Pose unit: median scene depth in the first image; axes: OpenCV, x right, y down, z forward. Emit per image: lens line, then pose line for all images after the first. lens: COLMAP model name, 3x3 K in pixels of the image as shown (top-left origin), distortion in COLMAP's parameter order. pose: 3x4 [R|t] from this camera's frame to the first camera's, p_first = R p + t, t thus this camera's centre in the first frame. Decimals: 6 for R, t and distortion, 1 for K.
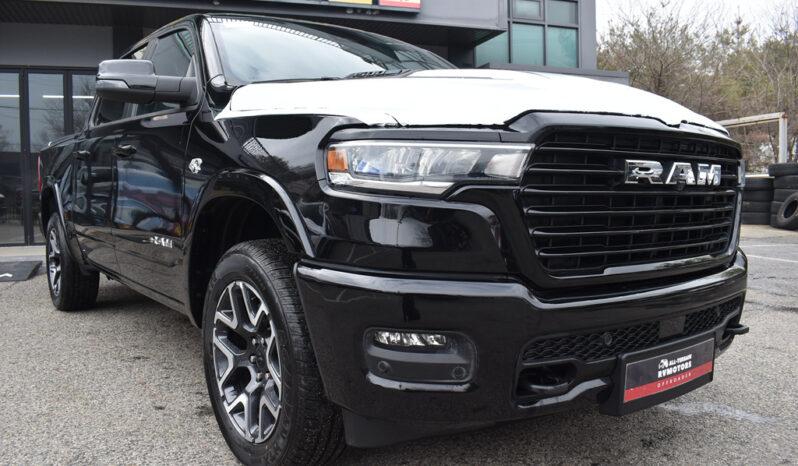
lens RADIAL K [[640.0, 0, 399.0], [0, 640.0, 233.0], [0, 0, 1]] dist [-0.080358, 0.003861]
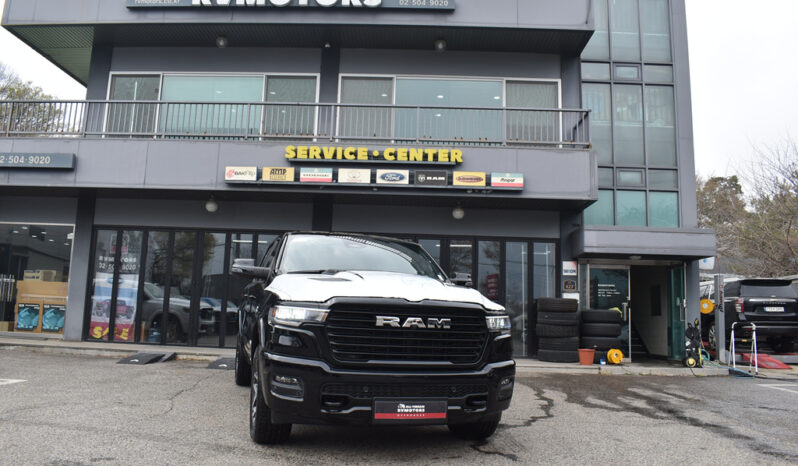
lens RADIAL K [[614.2, 0, 399.0], [0, 614.2, 233.0], [0, 0, 1]] dist [-0.090285, 0.002274]
pose [[0.934897, -0.009637, -0.354788, 1.212248], [-0.065079, 0.978028, -0.198055, 0.033910], [0.348901, 0.208251, 0.913728, -1.156775]]
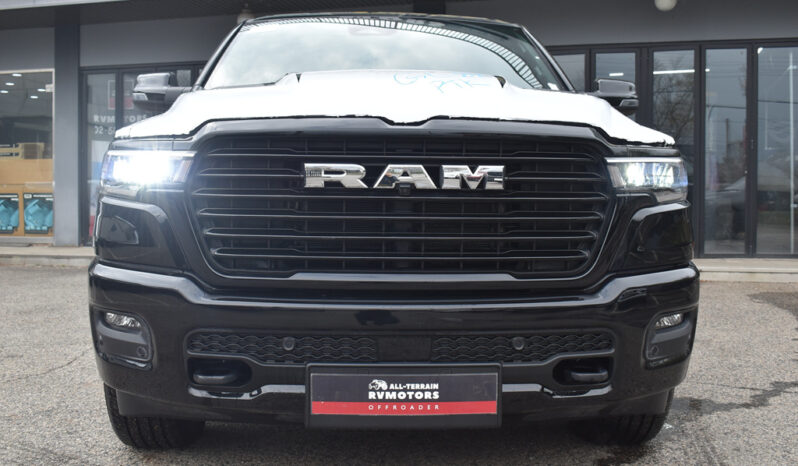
lens RADIAL K [[908.7, 0, 399.0], [0, 908.7, 233.0], [0, 0, 1]] dist [-0.047804, -0.012614]
pose [[0.828124, 0.031903, -0.559636, 1.187723], [-0.047988, 0.998749, -0.014074, 0.005367], [0.558487, 0.038511, 0.828619, -0.082387]]
